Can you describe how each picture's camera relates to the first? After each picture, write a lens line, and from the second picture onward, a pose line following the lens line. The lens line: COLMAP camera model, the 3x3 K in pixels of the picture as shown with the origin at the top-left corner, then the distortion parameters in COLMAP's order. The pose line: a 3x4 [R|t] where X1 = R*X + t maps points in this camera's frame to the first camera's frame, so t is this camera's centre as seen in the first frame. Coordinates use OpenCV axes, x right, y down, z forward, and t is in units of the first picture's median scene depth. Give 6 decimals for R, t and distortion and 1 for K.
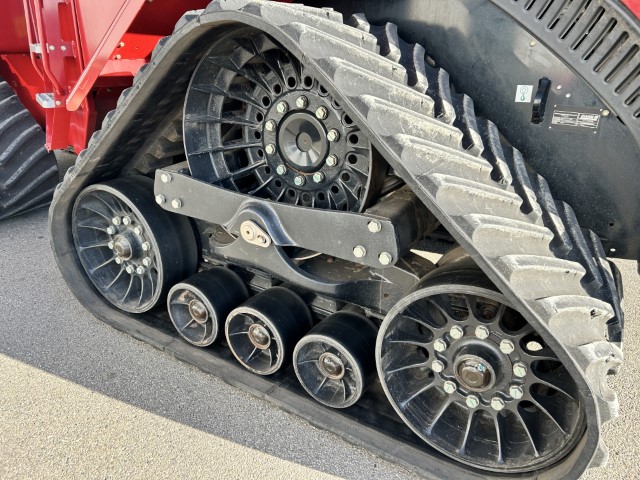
lens RADIAL K [[477.7, 0, 320.0], [0, 477.7, 240.0], [0, 0, 1]] dist [0.042731, -0.005310]
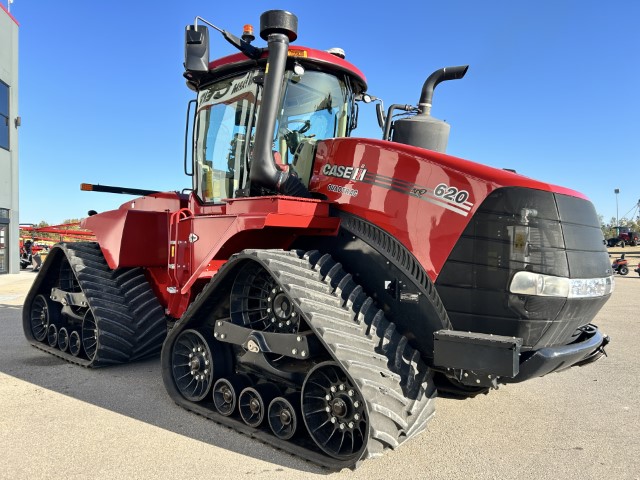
lens RADIAL K [[477.7, 0, 320.0], [0, 477.7, 240.0], [0, 0, 1]] dist [0.042731, -0.005310]
pose [[0.985928, -0.020015, -0.165970, 0.465952], [-0.046560, 0.920645, -0.387614, 0.325374], [0.160557, 0.389887, 0.906758, -0.970606]]
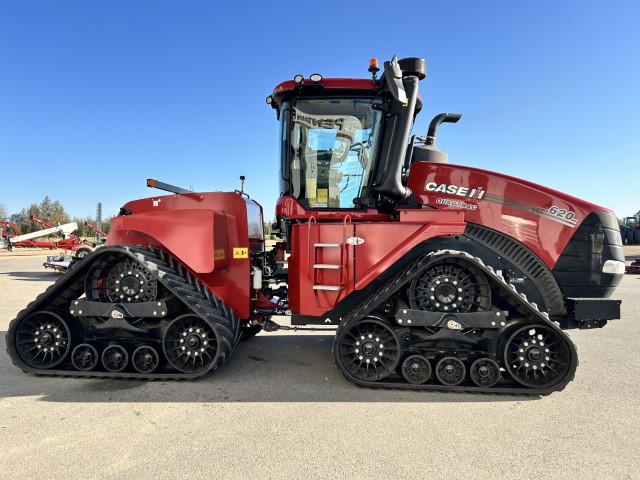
lens RADIAL K [[477.7, 0, 320.0], [0, 477.7, 240.0], [0, 0, 1]] dist [0.042731, -0.005310]
pose [[0.888883, -0.027410, 0.457313, -1.869530], [0.194480, 0.926379, -0.322489, 0.249278], [-0.414806, 0.375593, 0.828773, -1.061569]]
